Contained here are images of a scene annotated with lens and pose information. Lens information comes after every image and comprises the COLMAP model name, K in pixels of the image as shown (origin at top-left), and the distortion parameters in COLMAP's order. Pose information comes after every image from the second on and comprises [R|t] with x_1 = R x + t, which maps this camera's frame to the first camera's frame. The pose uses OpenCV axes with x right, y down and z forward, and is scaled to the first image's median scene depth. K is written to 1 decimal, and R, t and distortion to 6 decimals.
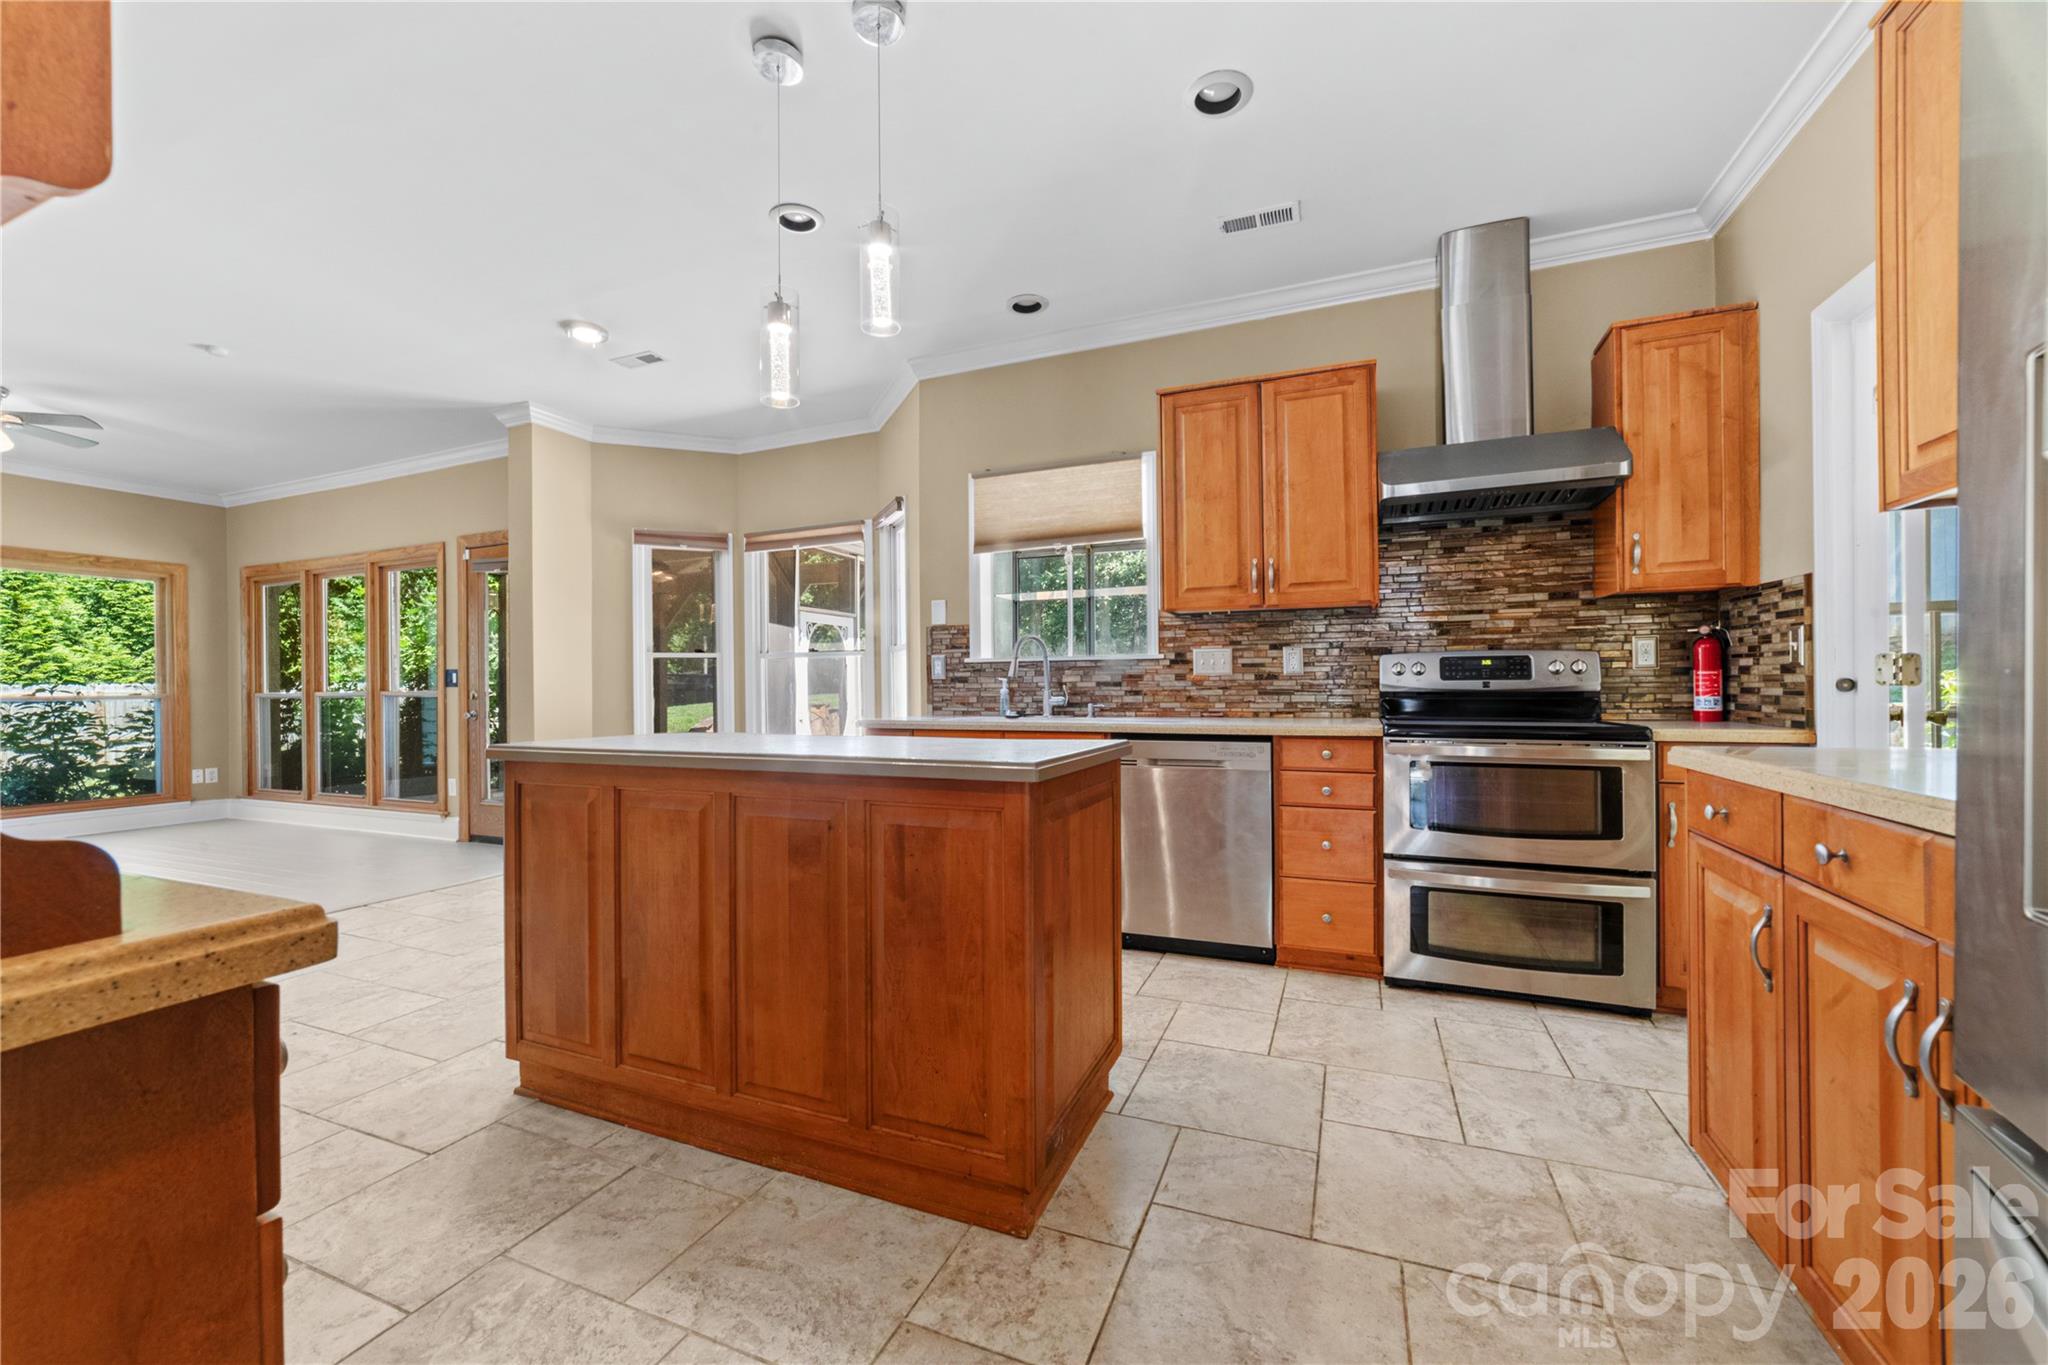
lens RADIAL K [[803.0, 0, 1015.4], [0, 803.0, 685.4], [0, 0, 1]] dist [-0.021378, 0.010419]
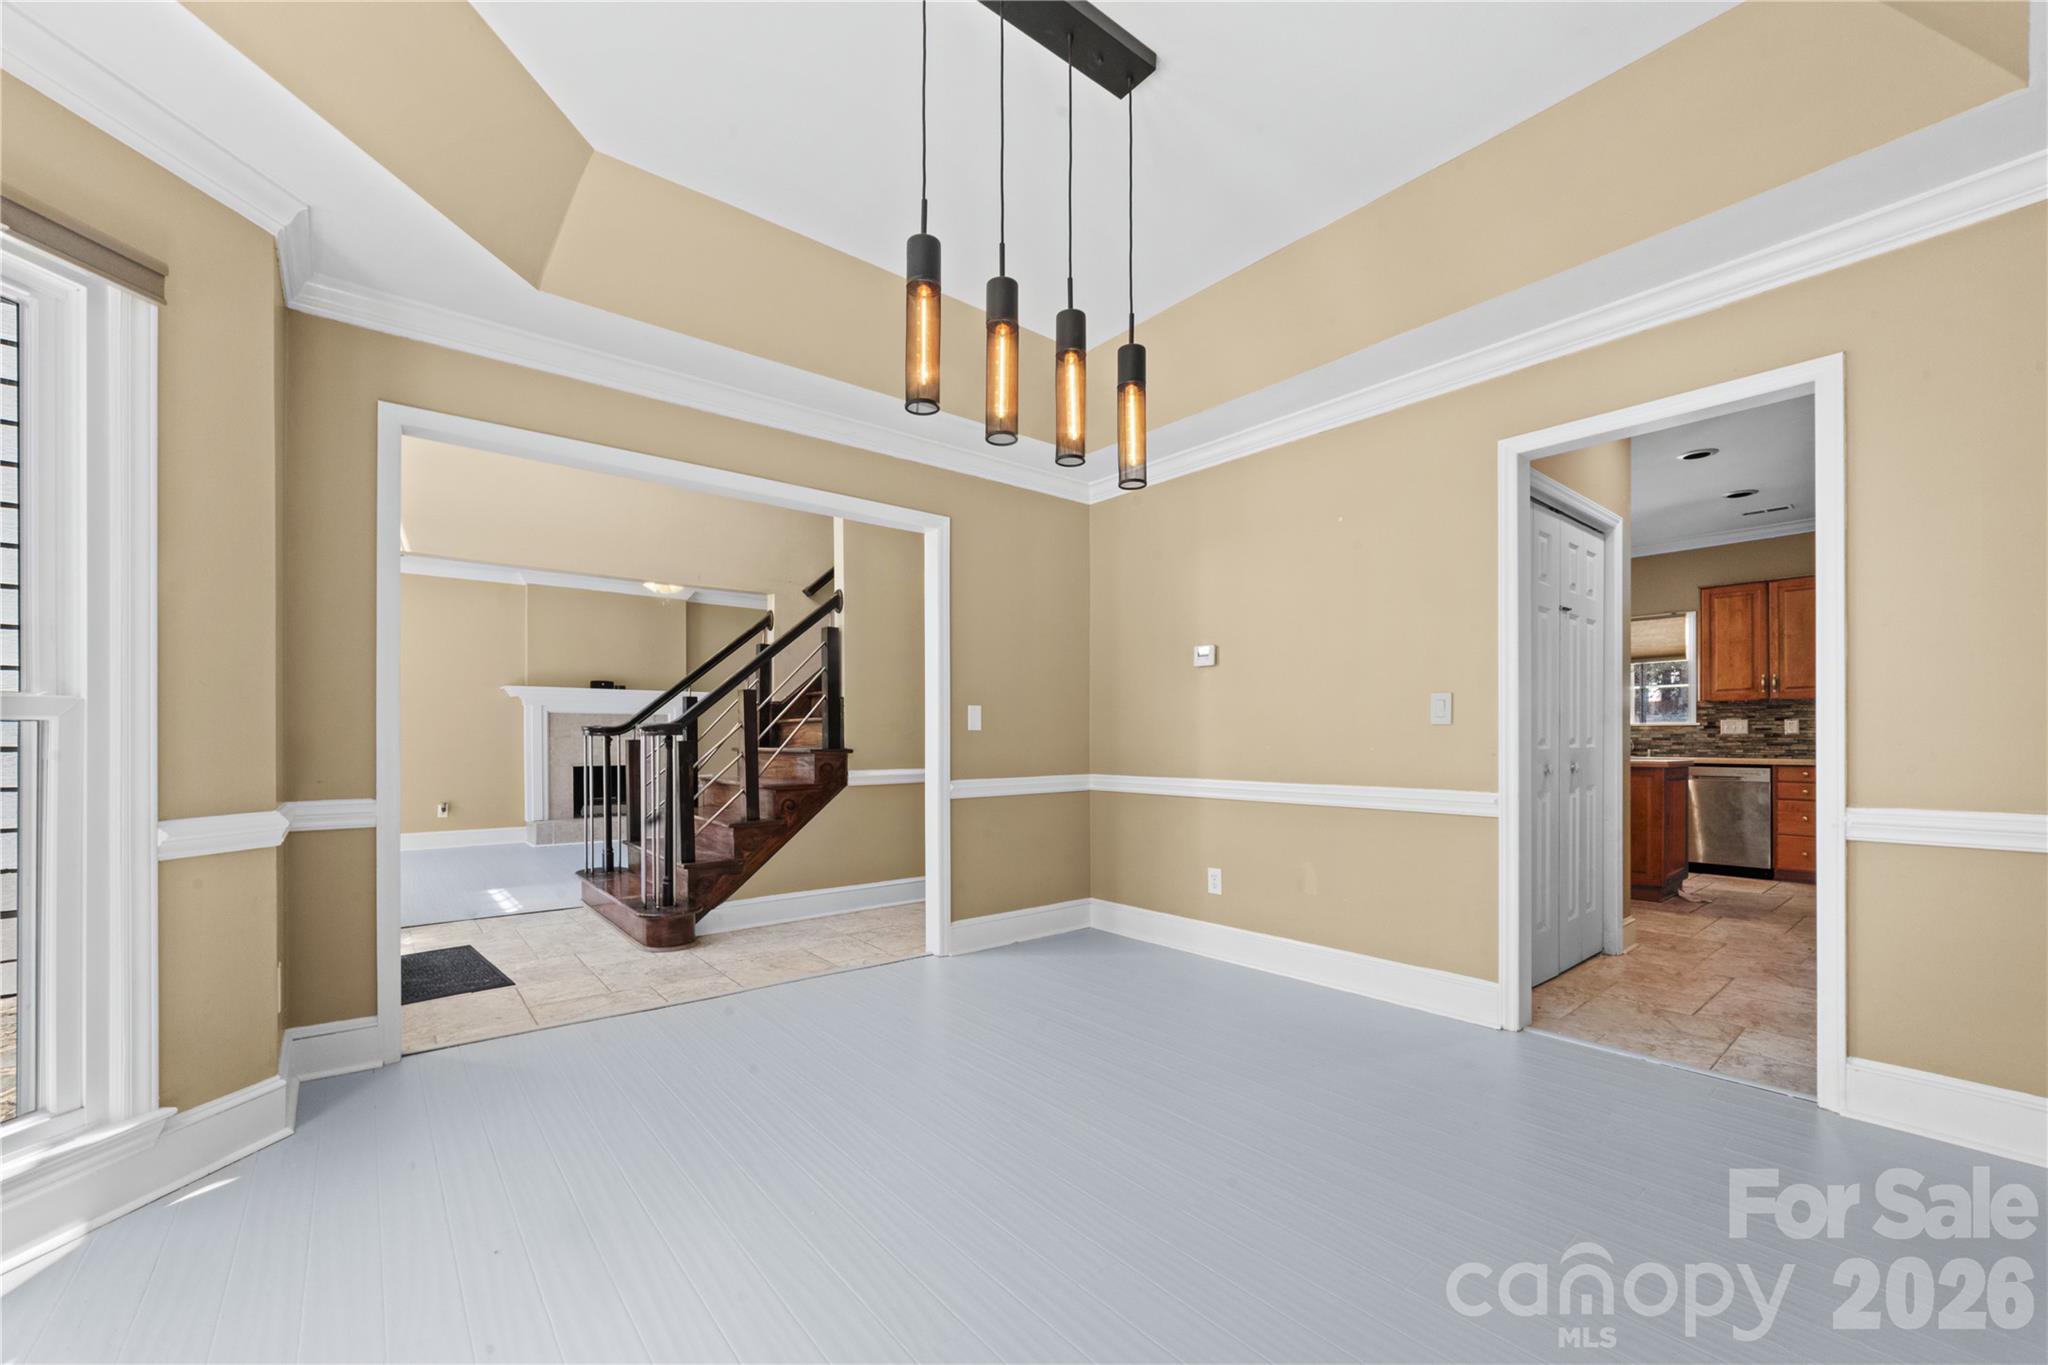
lens RADIAL K [[802.7, 0, 1016.7], [0, 802.7, 738.4], [0, 0, 1]] dist [-0.003083, -0.000068]
pose [[0.880335, 0.007368, -0.474296, -0.317671], [-0.005654, 0.999971, 0.005040, -0.003553], [0.474320, -0.001755, 0.880351, -1.337287]]
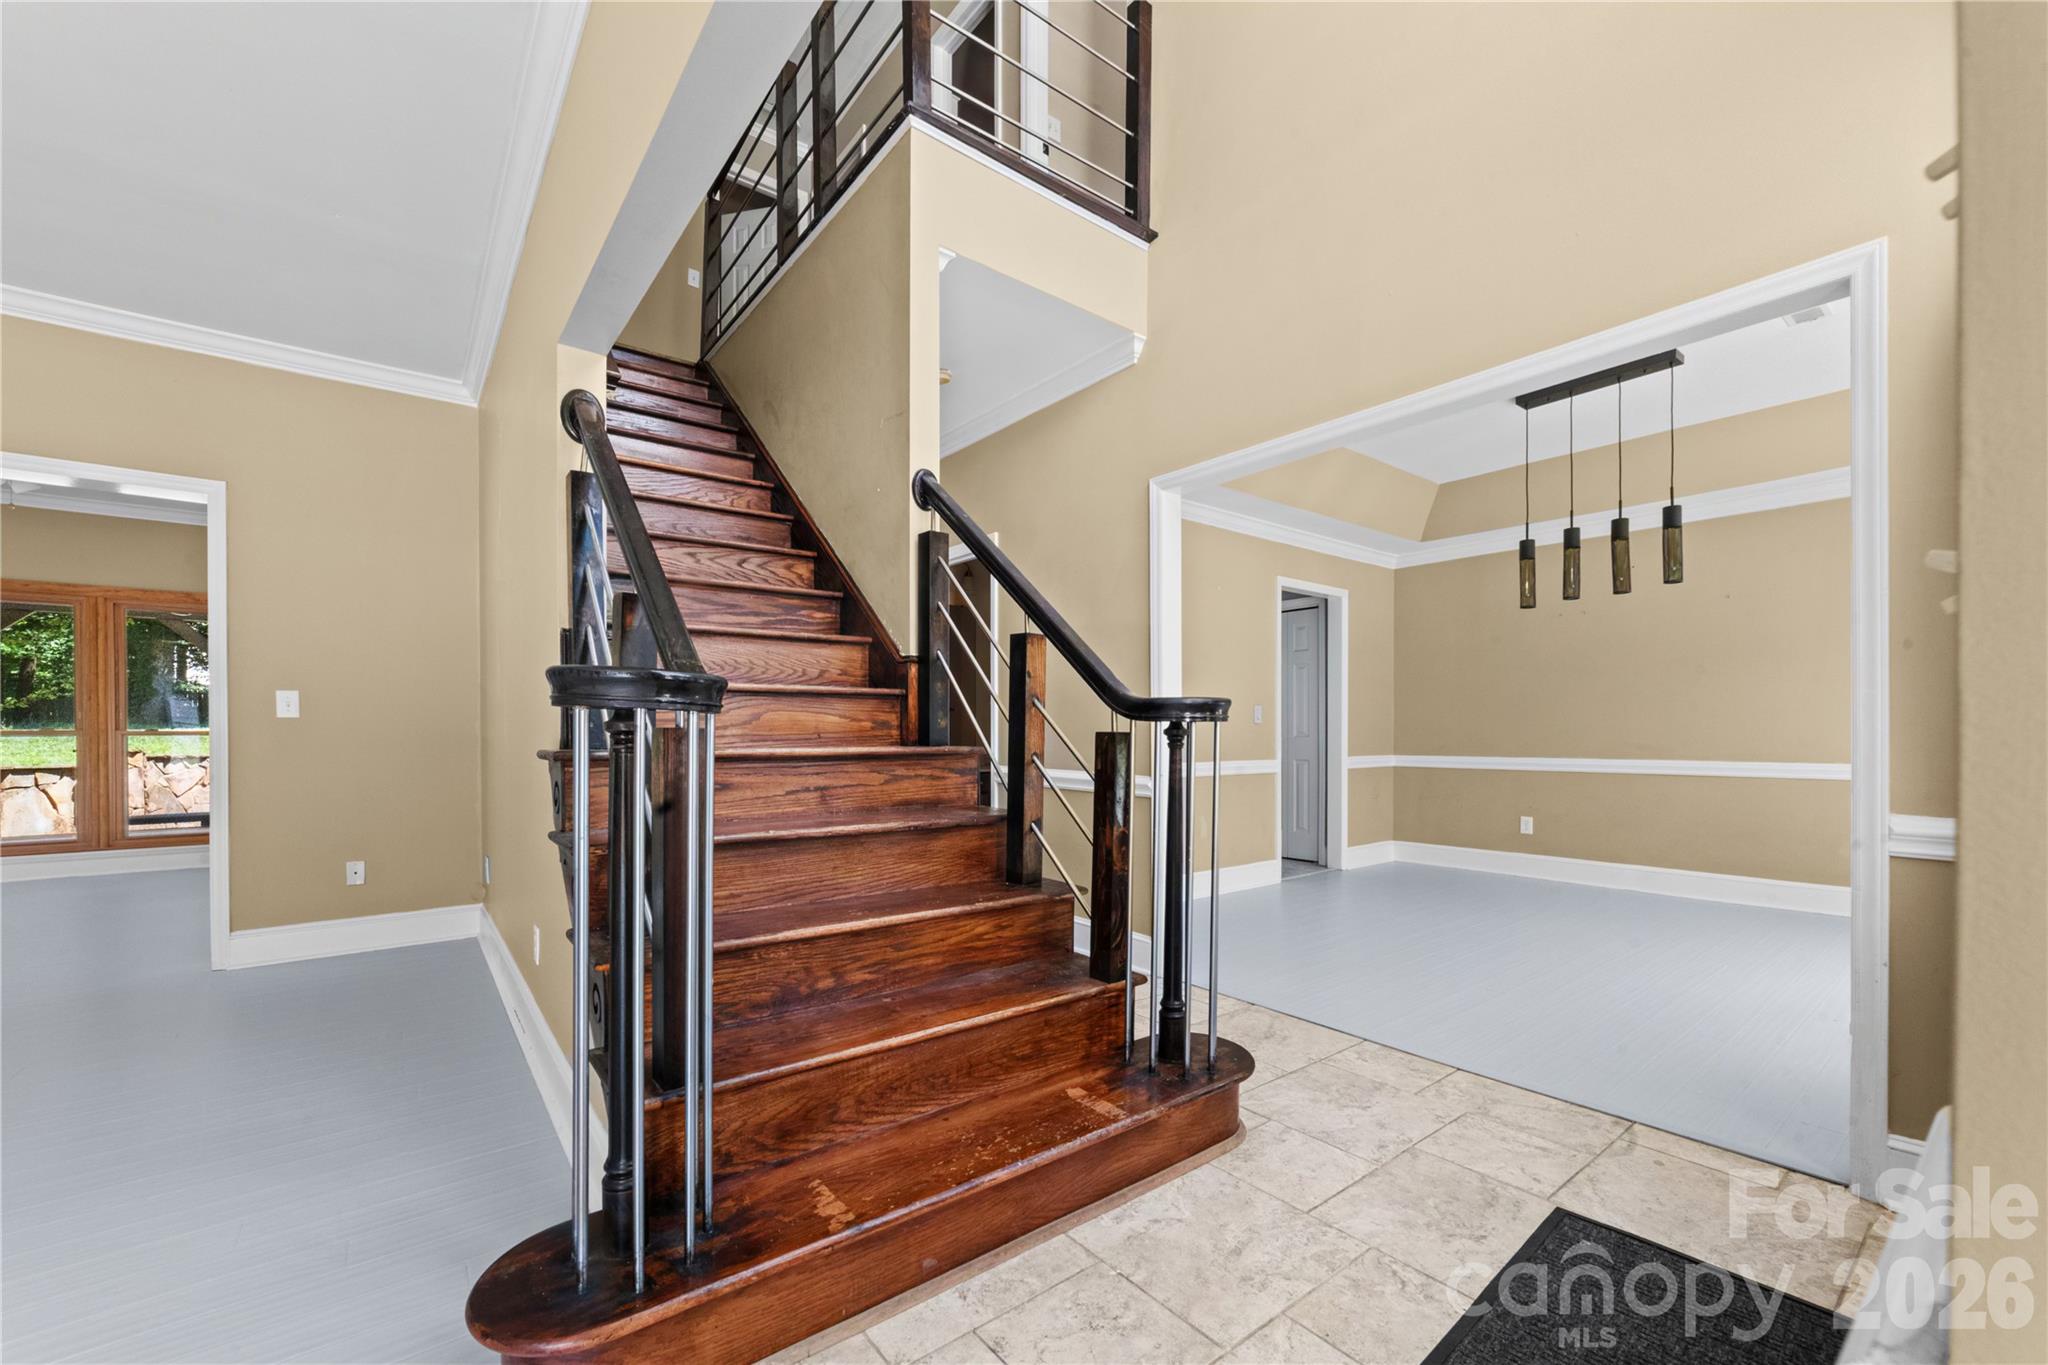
lens RADIAL K [[818.4, 0, 1043.3], [0, 818.4, 737.1], [0, 0, 1]] dist [-0.002346, 0.000029]
pose [[0.482913, 0.005882, 0.875648, -1.819099], [-0.007763, 0.999967, -0.002436, 0.015675], [-0.875634, -0.005621, 0.482943, -0.778647]]
